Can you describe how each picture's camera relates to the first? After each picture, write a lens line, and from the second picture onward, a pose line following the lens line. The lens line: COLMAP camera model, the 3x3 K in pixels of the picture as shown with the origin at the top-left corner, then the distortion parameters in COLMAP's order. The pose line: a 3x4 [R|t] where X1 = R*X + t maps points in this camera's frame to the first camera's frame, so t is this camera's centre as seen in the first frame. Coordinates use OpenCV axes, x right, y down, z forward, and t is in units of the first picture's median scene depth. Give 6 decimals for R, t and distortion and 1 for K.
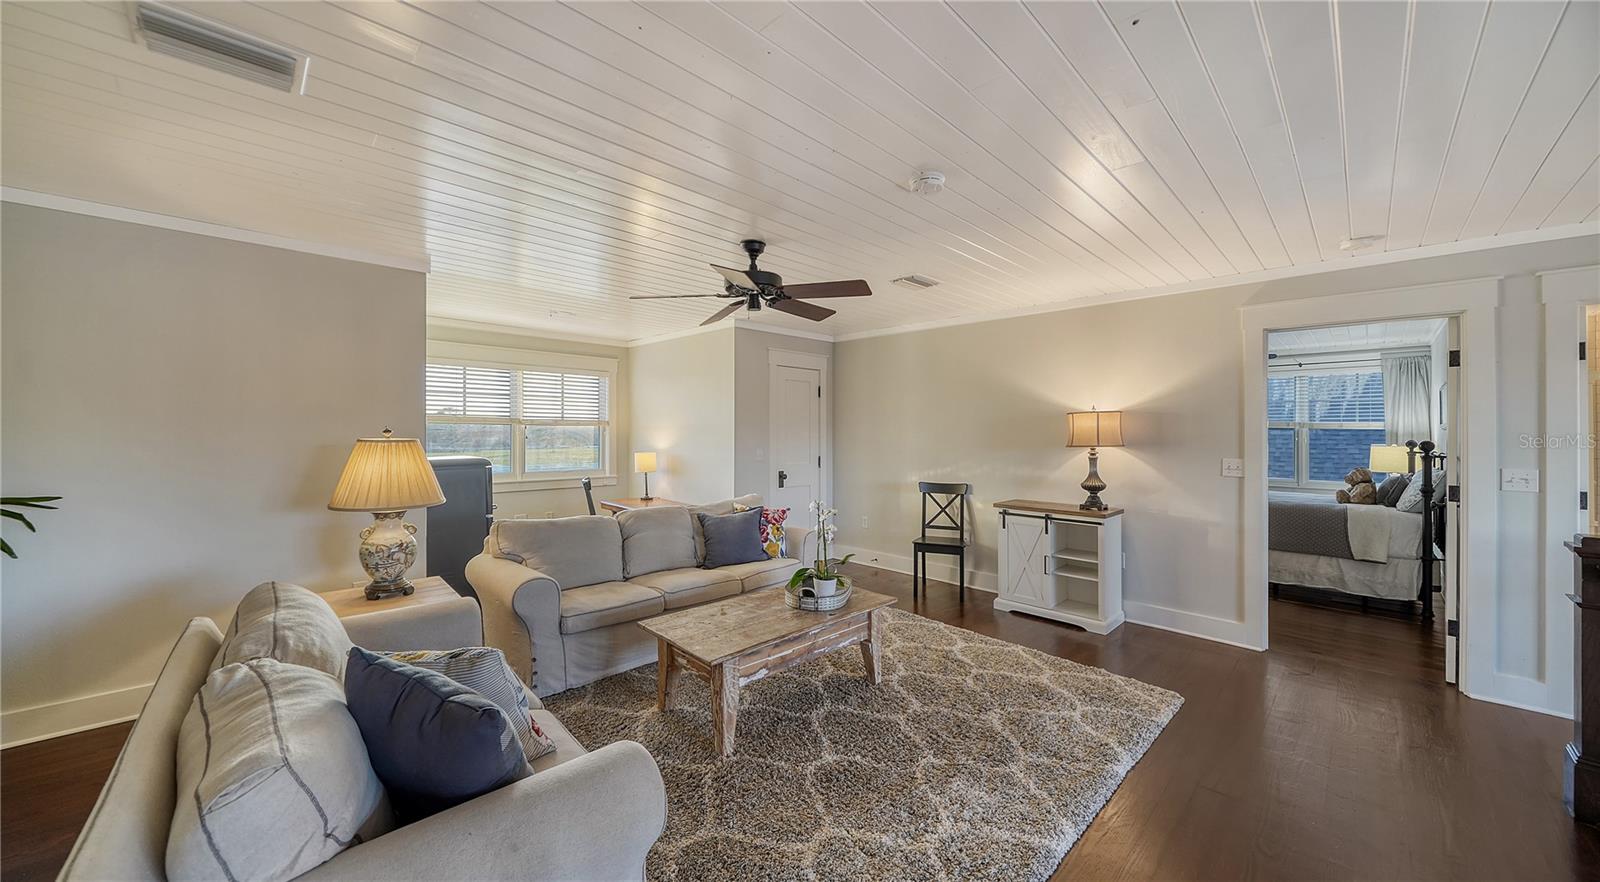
lens RADIAL K [[539.9, 0, 778.8], [0, 539.9, 438.6], [0, 0, 1]] dist [-0.004346, -0.000296]
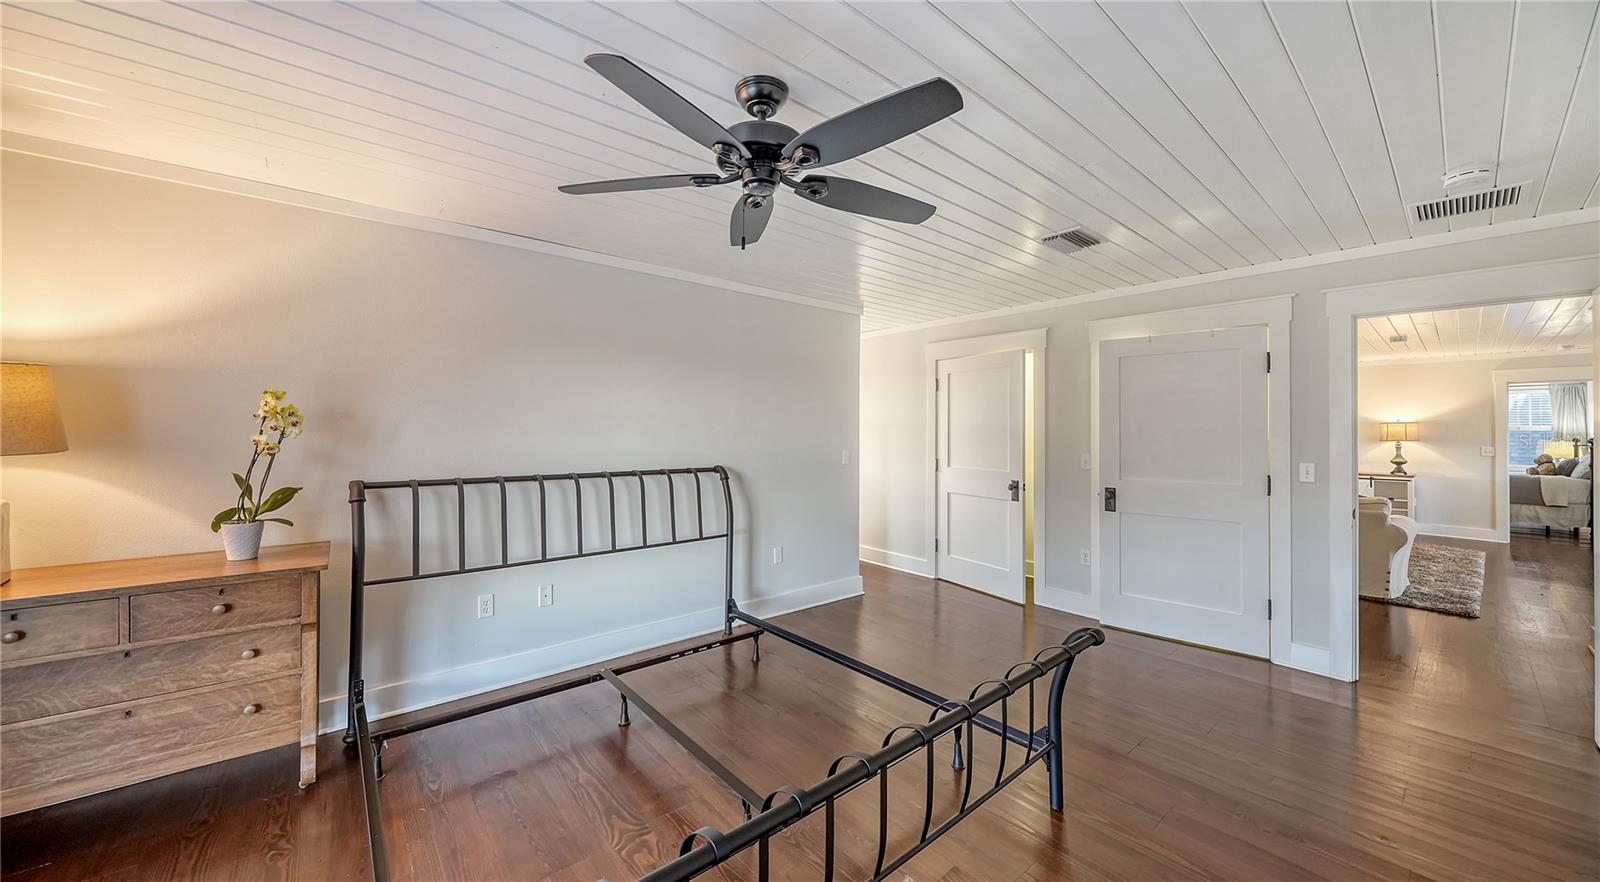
lens RADIAL K [[557.3, 0, 791.2], [0, 557.3, 424.9], [0, 0, 1]] dist [-0.003288, -0.000049]
pose [[0.998367, 0.004987, -0.056908, -1.459058], [-0.005530, 0.999941, -0.009378, -0.009881], [0.056858, 0.009677, 0.998335, -1.075252]]
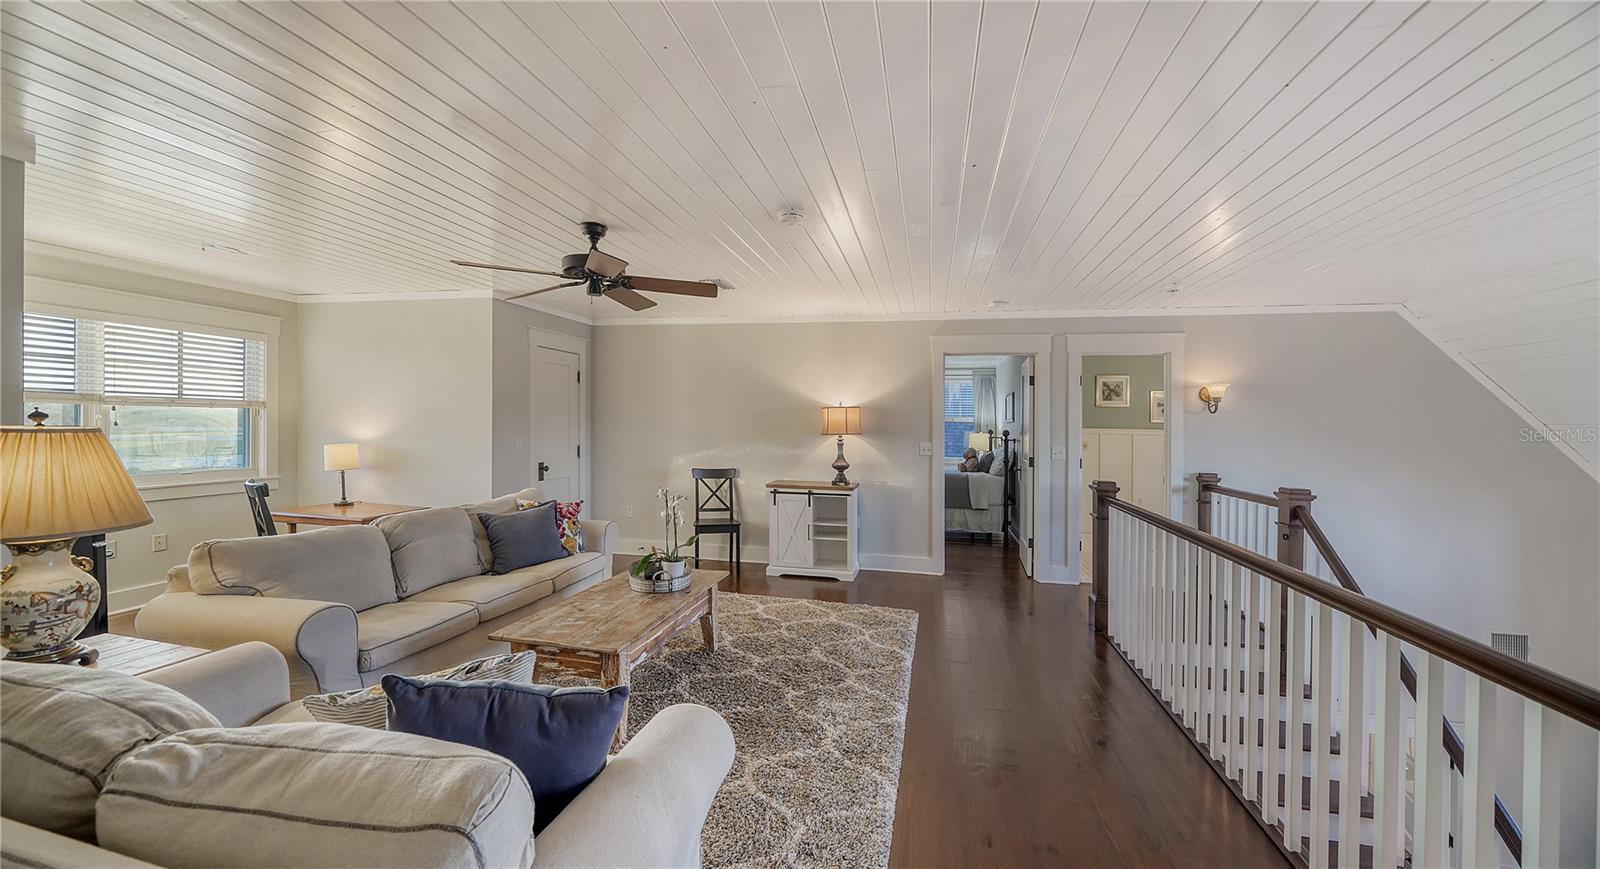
lens RADIAL K [[560.7, 0, 791.0], [0, 560.7, 427.9], [0, 0, 1]] dist [-0.007248, -0.000207]
pose [[0.832715, 0.002925, 0.553694, -0.247048], [-0.004551, 0.999988, 0.001561, -0.002200], [-0.553683, -0.003819, 0.832719, -0.026424]]
